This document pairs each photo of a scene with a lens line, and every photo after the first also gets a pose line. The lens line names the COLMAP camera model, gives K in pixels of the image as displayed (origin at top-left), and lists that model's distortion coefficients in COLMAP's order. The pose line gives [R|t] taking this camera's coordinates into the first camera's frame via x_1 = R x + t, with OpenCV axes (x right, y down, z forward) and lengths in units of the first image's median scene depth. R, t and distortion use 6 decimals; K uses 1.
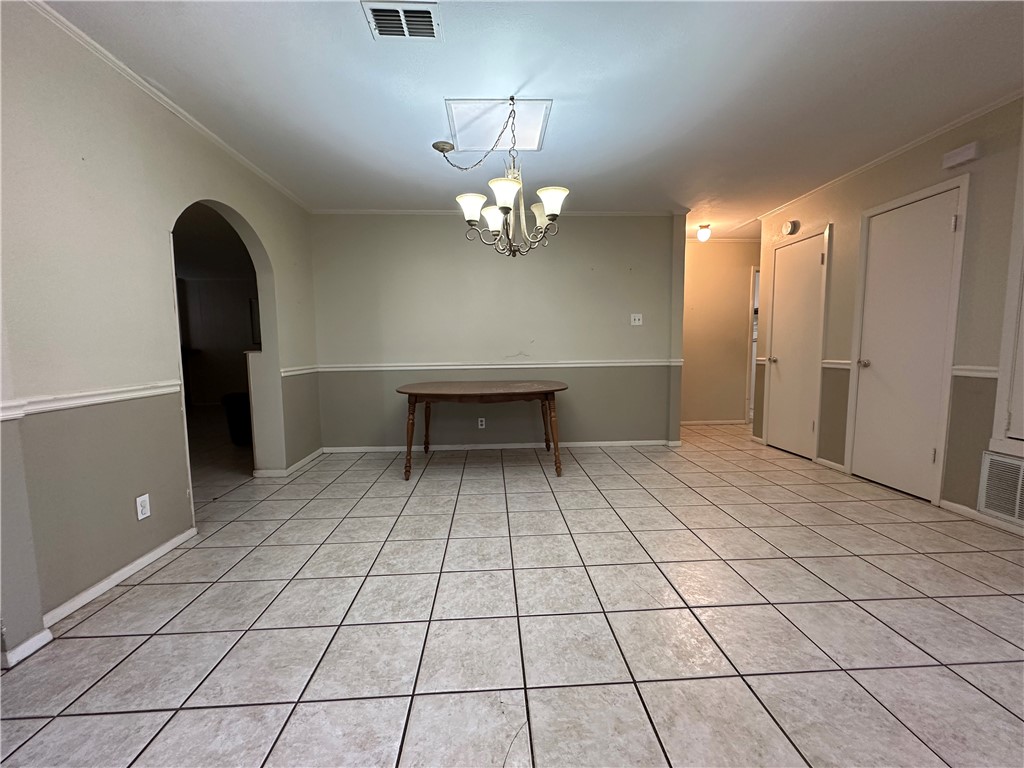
lens RADIAL K [[406.8, 0, 511.6], [0, 406.8, 383.7], [0, 0, 1]] dist [-0.003720, 0.001210]
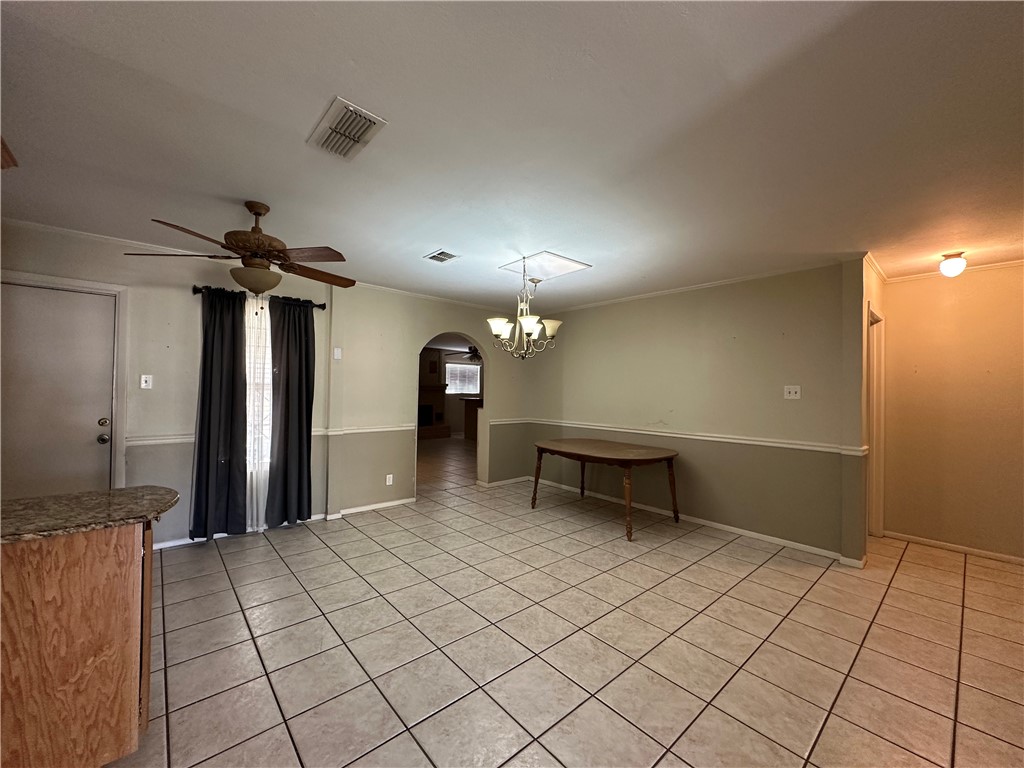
lens RADIAL K [[406.8, 0, 513.1], [0, 406.8, 382.7], [0, 0, 1]] dist [-0.003720, 0.001210]
pose [[0.620691, 0.008713, -0.784007, 0.801108], [-0.093971, 0.993557, -0.063355, -0.094025], [0.778404, 0.112998, 0.617510, 0.055244]]
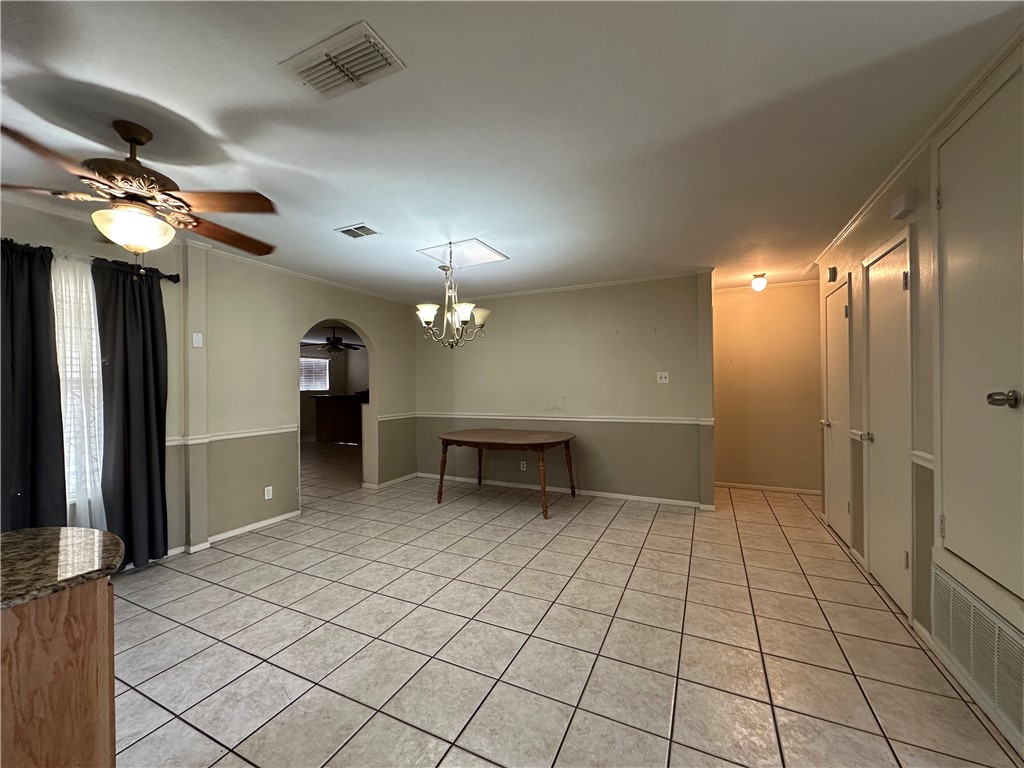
lens RADIAL K [[406.8, 0, 512.2], [0, 406.8, 383.1], [0, 0, 1]] dist [-0.003720, 0.001210]
pose [[0.877668, 0.000014, -0.479269, 0.615819], [-0.042817, 0.996004, -0.078382, -0.063476], [0.477352, 0.089314, 0.874161, -0.090827]]
